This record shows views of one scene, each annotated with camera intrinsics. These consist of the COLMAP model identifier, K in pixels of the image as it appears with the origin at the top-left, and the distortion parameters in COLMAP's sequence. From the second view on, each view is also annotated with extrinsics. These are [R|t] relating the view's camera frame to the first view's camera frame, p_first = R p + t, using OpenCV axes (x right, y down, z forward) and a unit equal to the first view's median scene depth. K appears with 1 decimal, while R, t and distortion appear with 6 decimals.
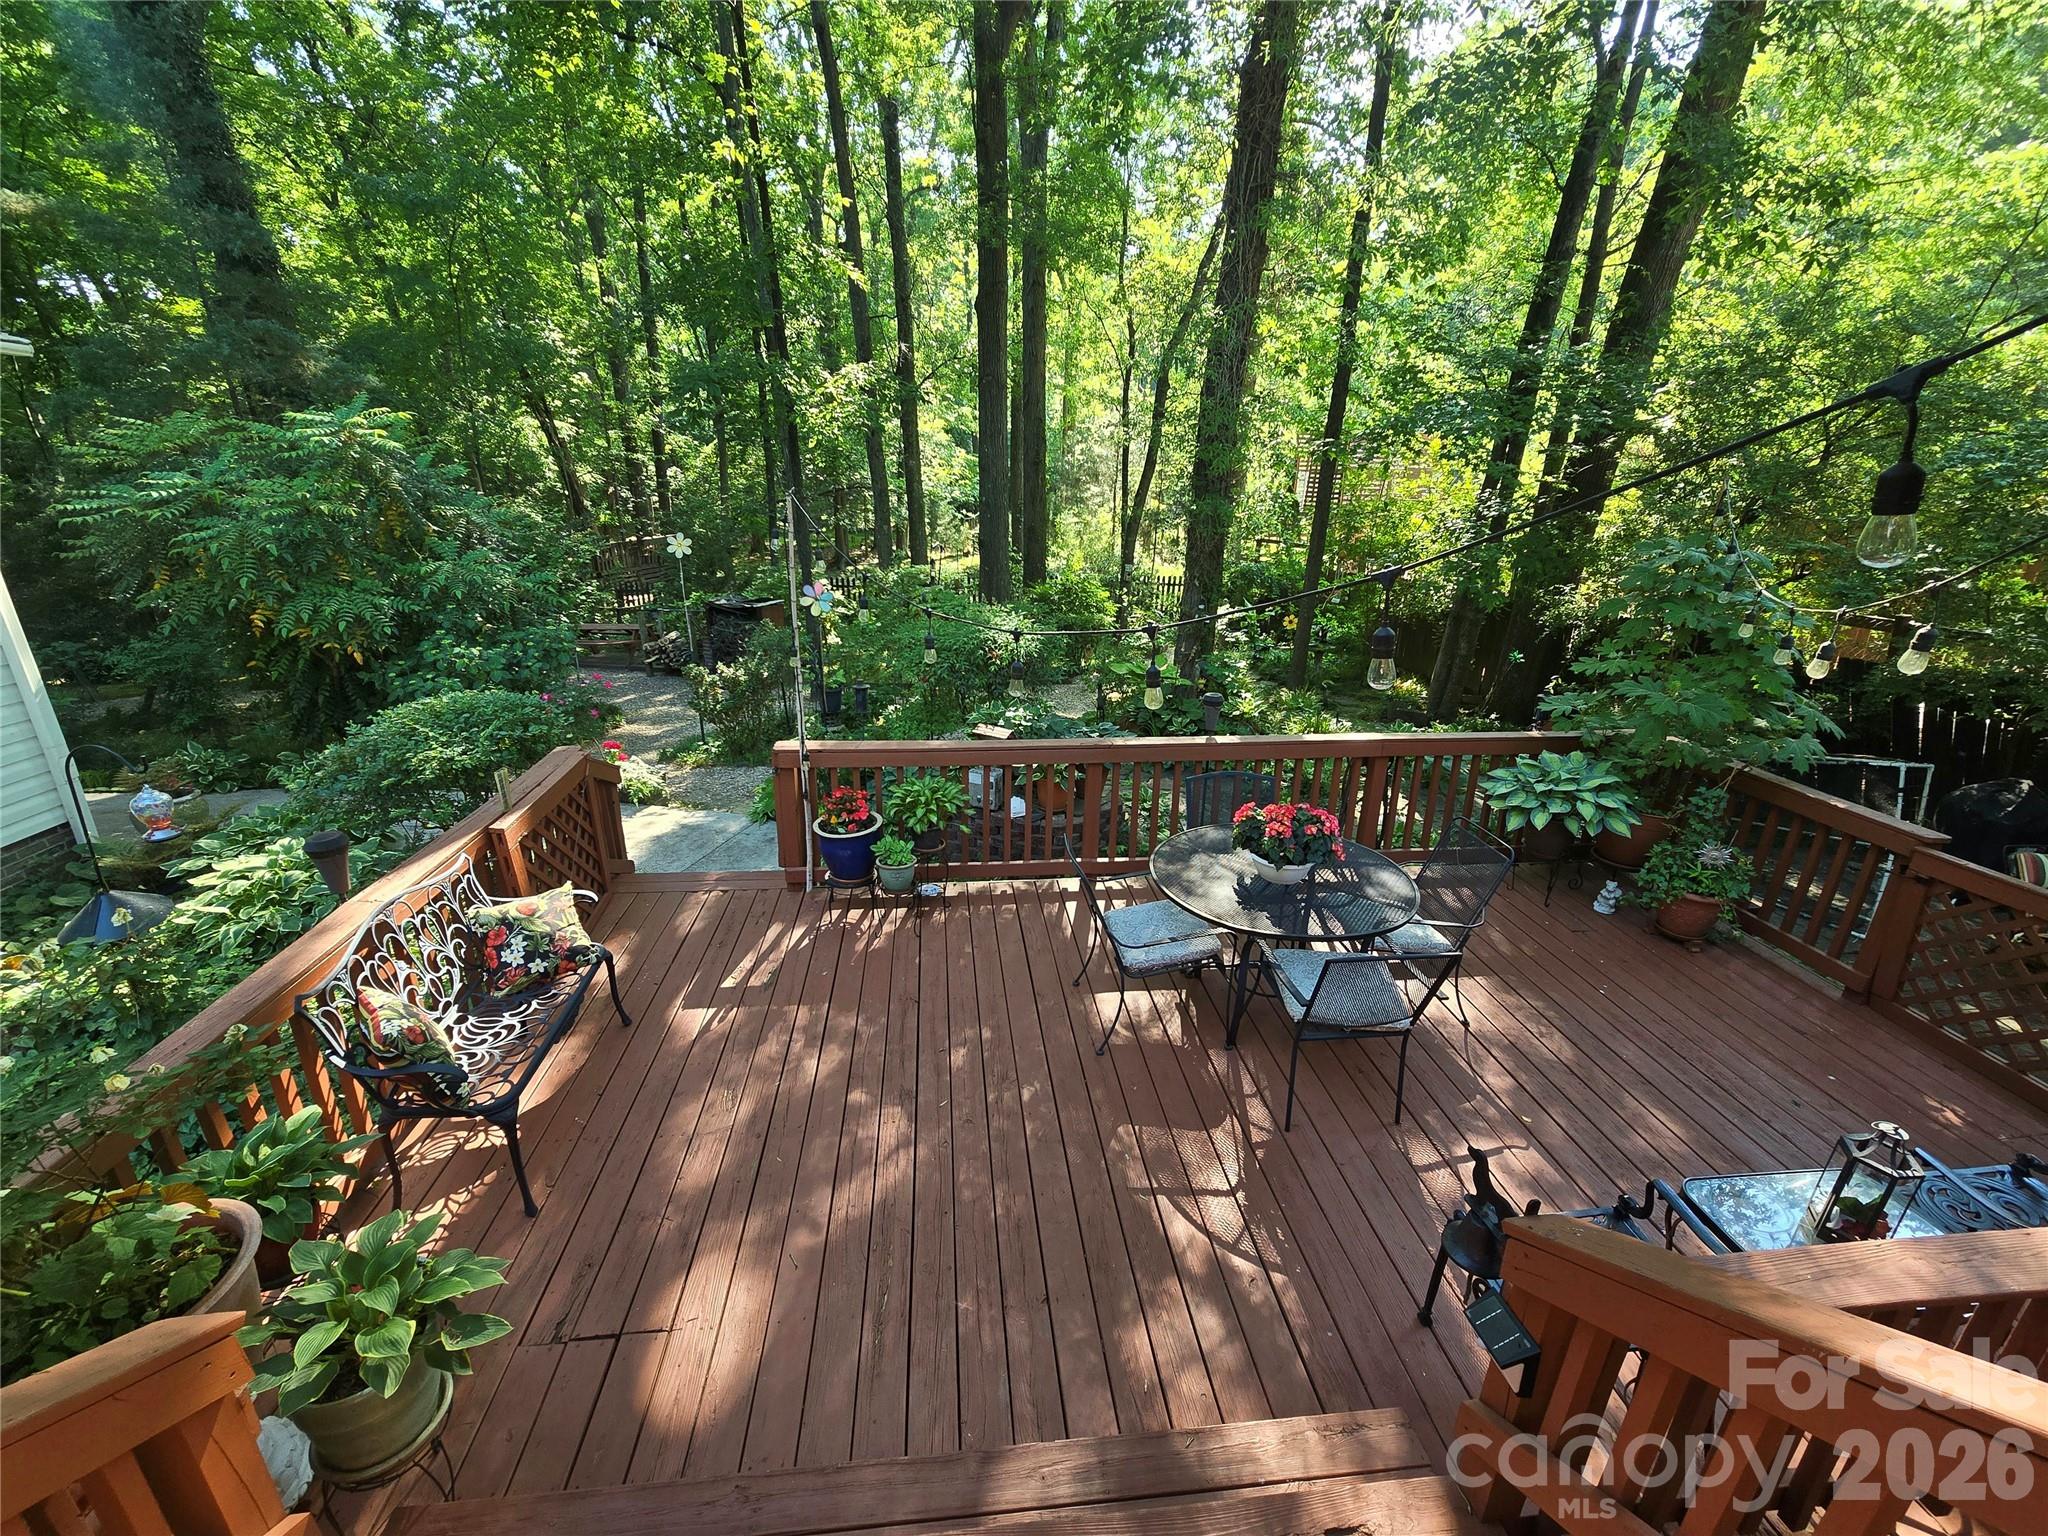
lens RADIAL K [[828.7, 0, 1026.8], [0, 828.7, 745.7], [0, 0, 1]] dist [-0.000498, -0.000057]
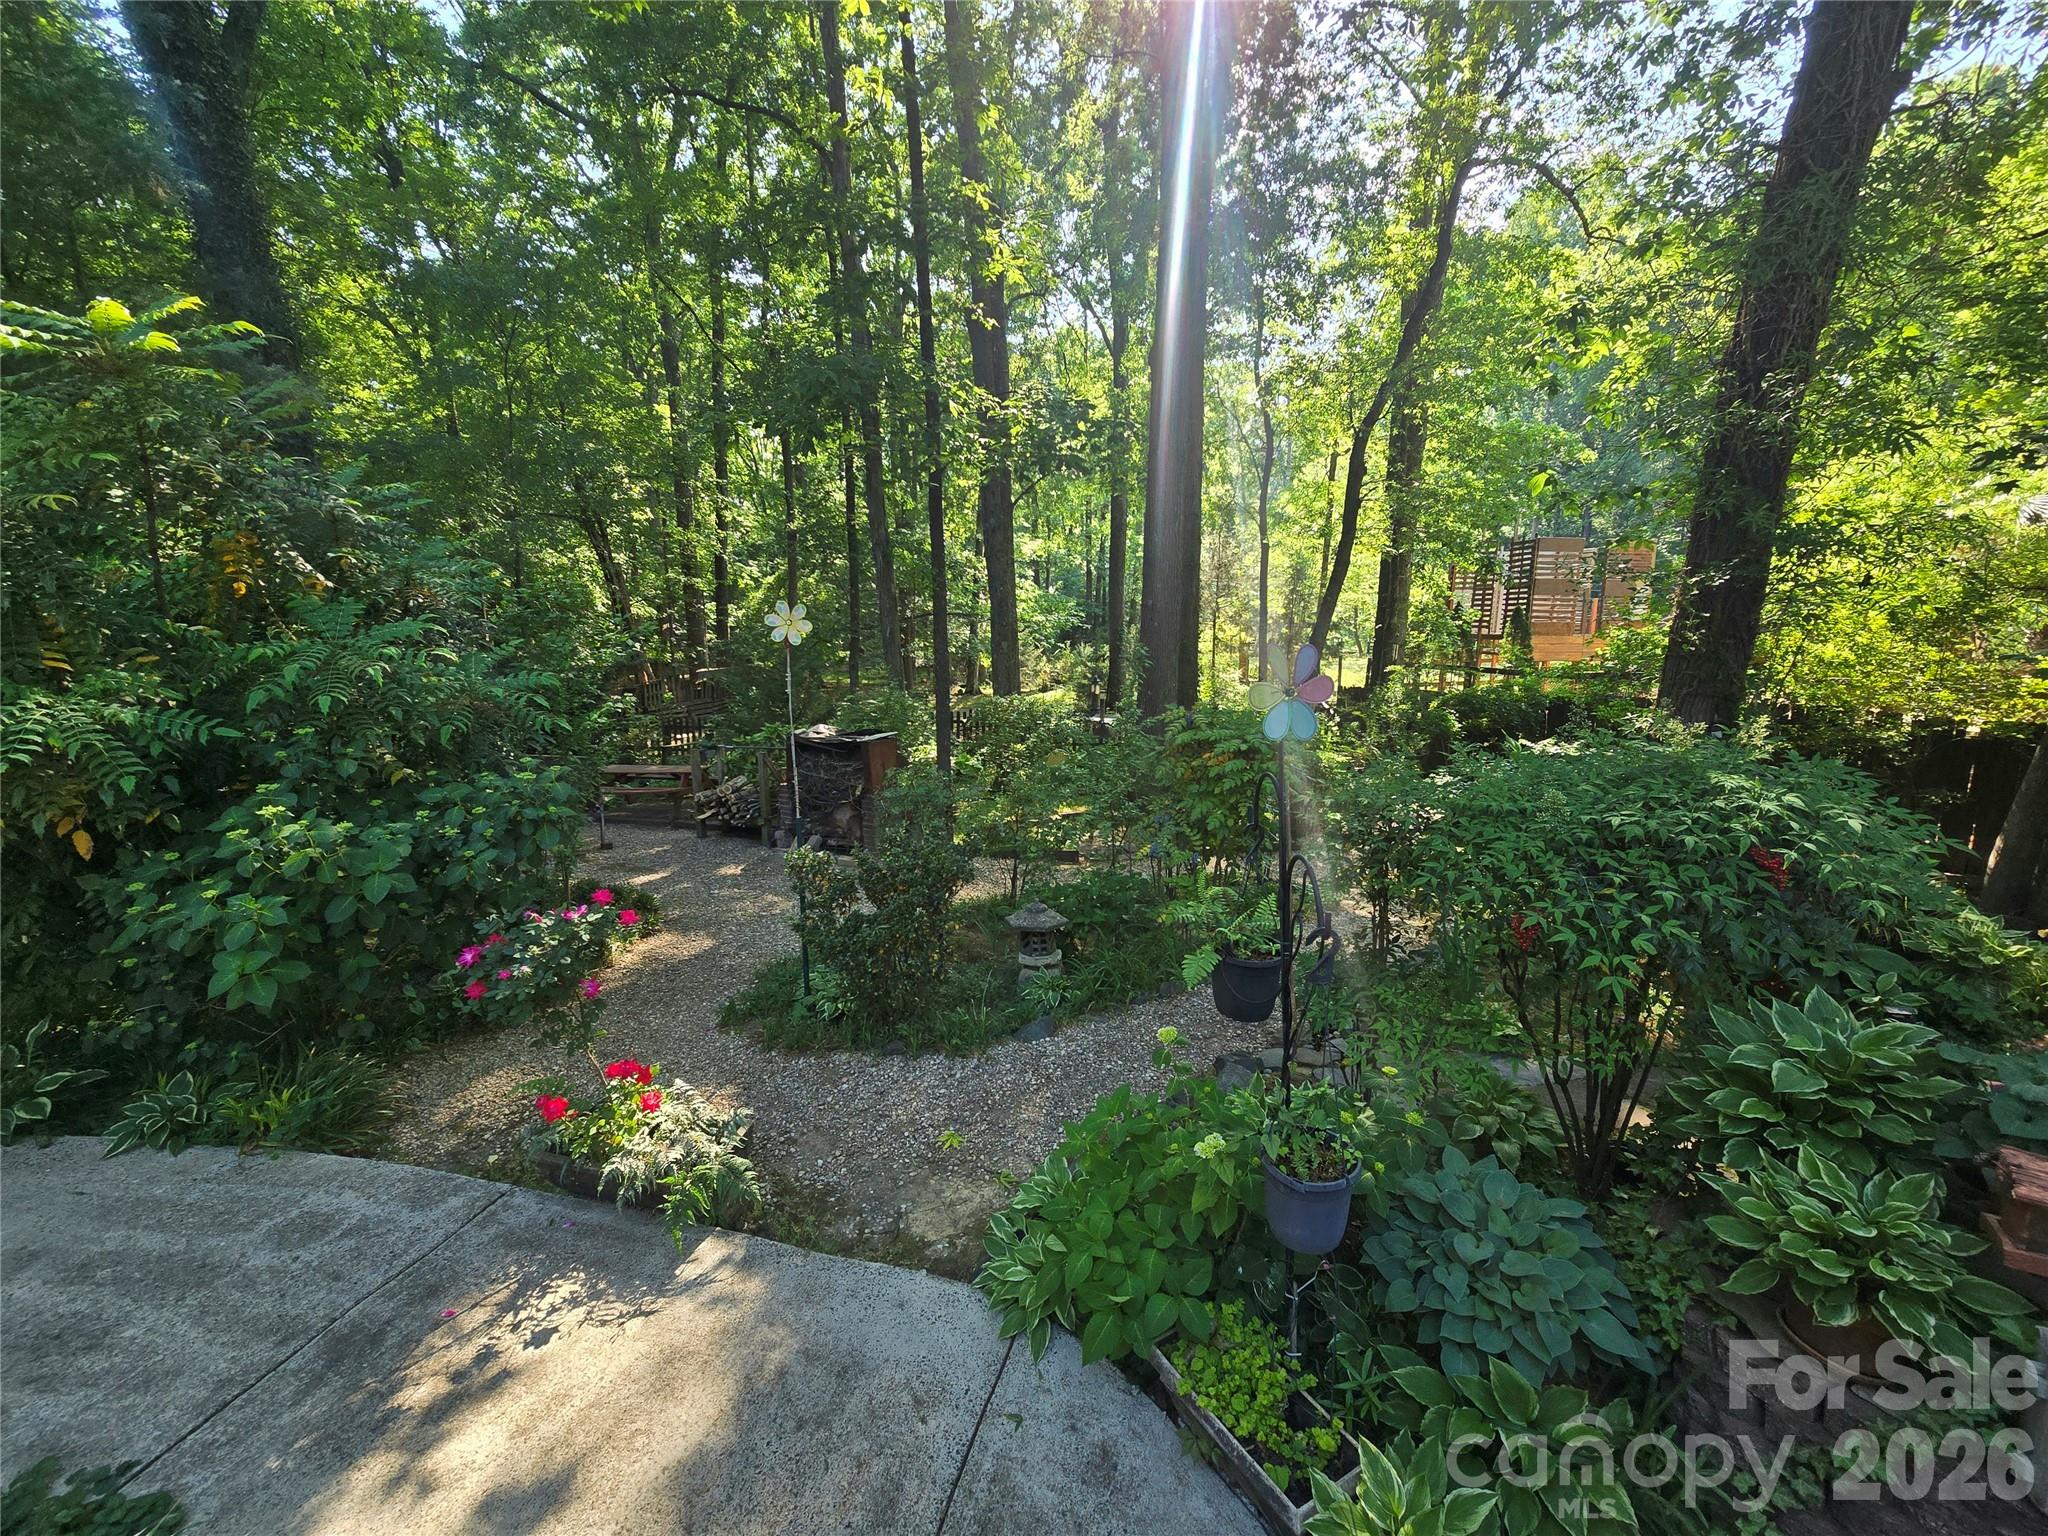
lens RADIAL K [[834.4, 0, 1024.0], [0, 834.4, 768.0], [0, 0, 1]] dist [-0.000153, 0.000006]
pose [[0.998920, -0.000255, -0.046457, -0.121561], [-0.006302, 0.989998, -0.140937, -0.037286], [0.046028, 0.141078, 0.988928, 0.247160]]
